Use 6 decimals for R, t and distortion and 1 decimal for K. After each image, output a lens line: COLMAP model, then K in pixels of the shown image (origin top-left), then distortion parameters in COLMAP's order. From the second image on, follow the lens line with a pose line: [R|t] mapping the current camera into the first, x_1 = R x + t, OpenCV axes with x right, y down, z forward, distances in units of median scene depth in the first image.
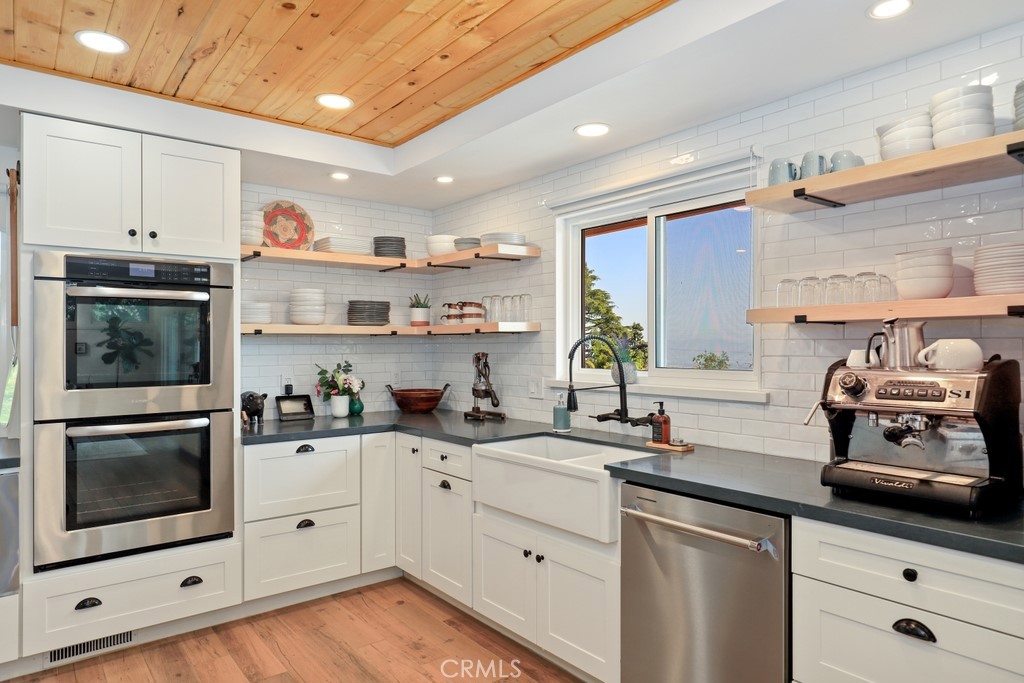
lens RADIAL K [[626.3, 0, 518.4], [0, 626.3, 342.6], [0, 0, 1]] dist [0.007393, 0.001912]
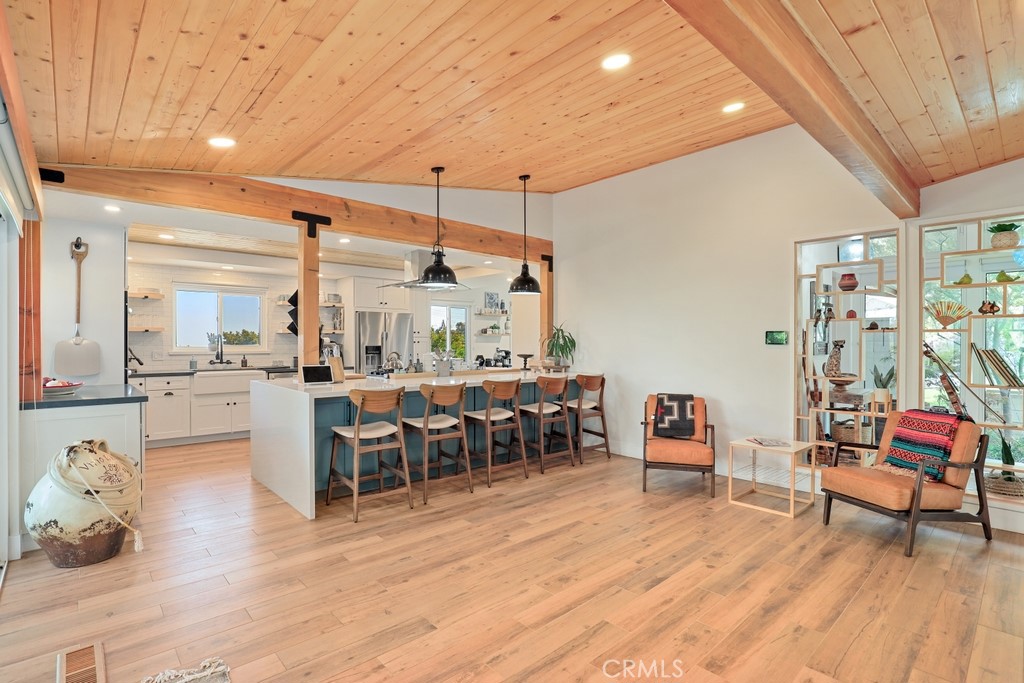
lens RADIAL K [[490.0, 0, 512.4], [0, 490.0, 346.1], [0, 0, 1]] dist [-0.005961, -0.000185]
pose [[-0.050368, -0.004763, 0.998719, -3.118087], [-0.005576, 0.999974, 0.004488, 0.034996], [-0.998715, -0.005343, -0.050393, -0.356605]]
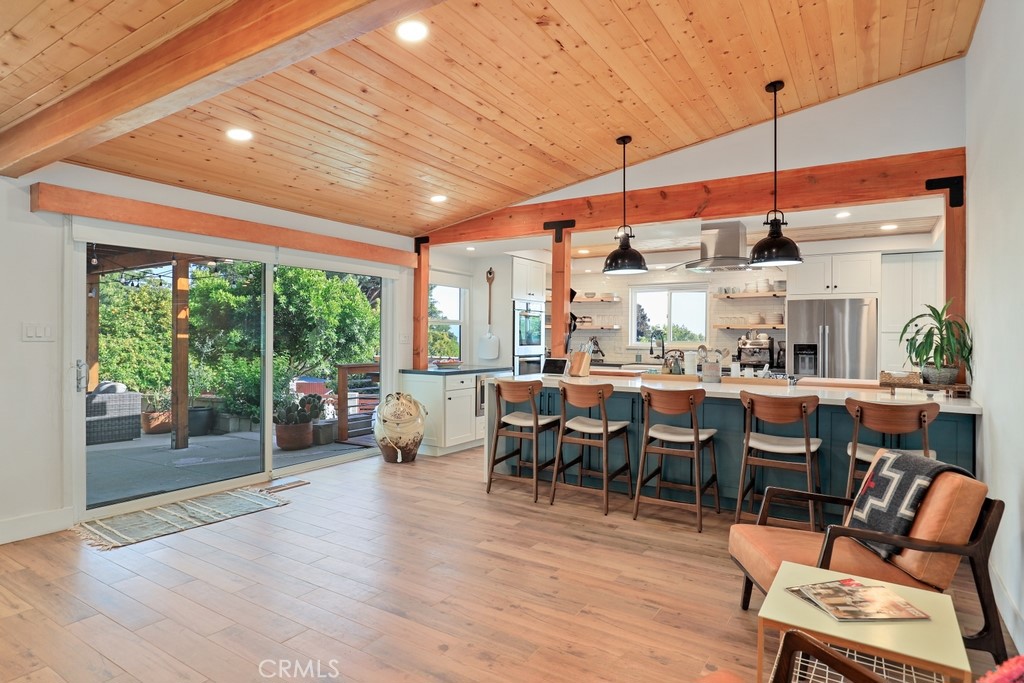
lens RADIAL K [[570.9, 0, 510.2], [0, 570.9, 335.6], [0, 0, 1]] dist [-0.007916, -0.000412]
pose [[0.950532, 0.012146, 0.310390, -2.039648], [-0.013415, 0.999908, 0.001953, 0.023367], [-0.310338, -0.006020, 0.950607, -2.079036]]
